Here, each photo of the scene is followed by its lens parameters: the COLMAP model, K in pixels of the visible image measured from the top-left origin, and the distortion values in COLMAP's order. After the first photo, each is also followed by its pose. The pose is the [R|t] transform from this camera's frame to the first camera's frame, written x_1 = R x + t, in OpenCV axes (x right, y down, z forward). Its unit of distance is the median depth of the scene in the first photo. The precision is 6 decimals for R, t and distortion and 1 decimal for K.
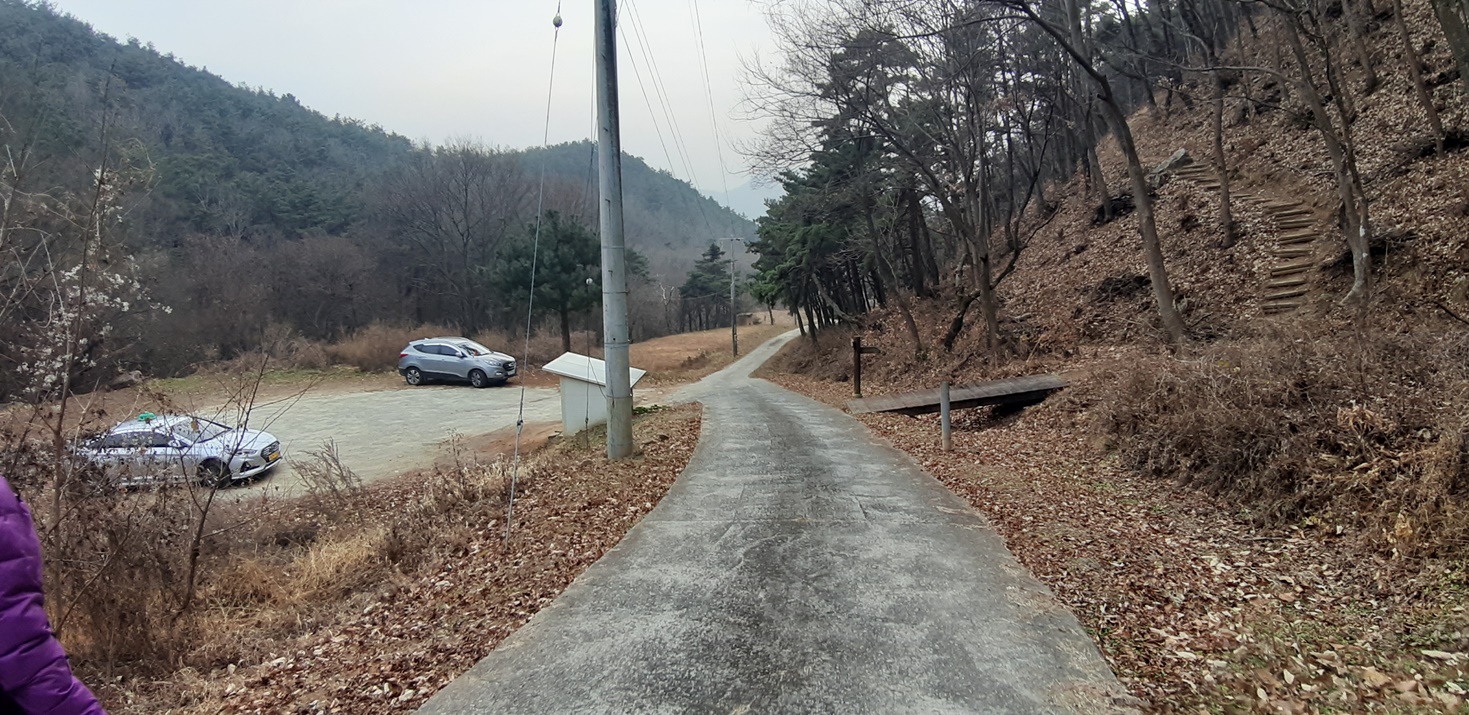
lens RADIAL K [[778.7, 0, 763.6], [0, 778.7, 357.0], [0, 0, 1]] dist [-0.111944, 0.002525]
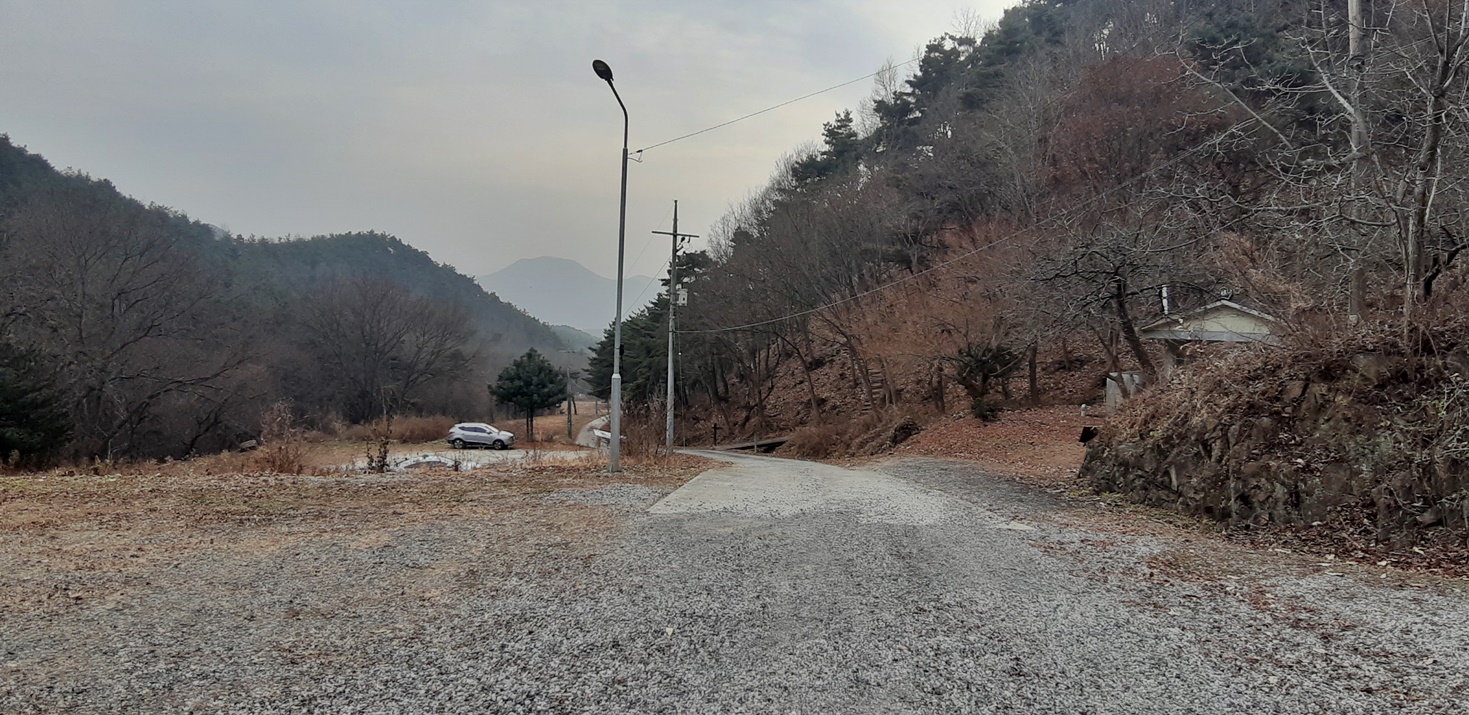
lens RADIAL K [[778.7, 0, 763.6], [0, 778.7, 357.0], [0, 0, 1]] dist [-0.111944, 0.002525]
pose [[0.951438, 0.028147, 0.306552, -0.330672], [0.007016, 0.993570, -0.113005, 0.029880], [-0.307762, 0.109668, 0.945122, -0.969675]]
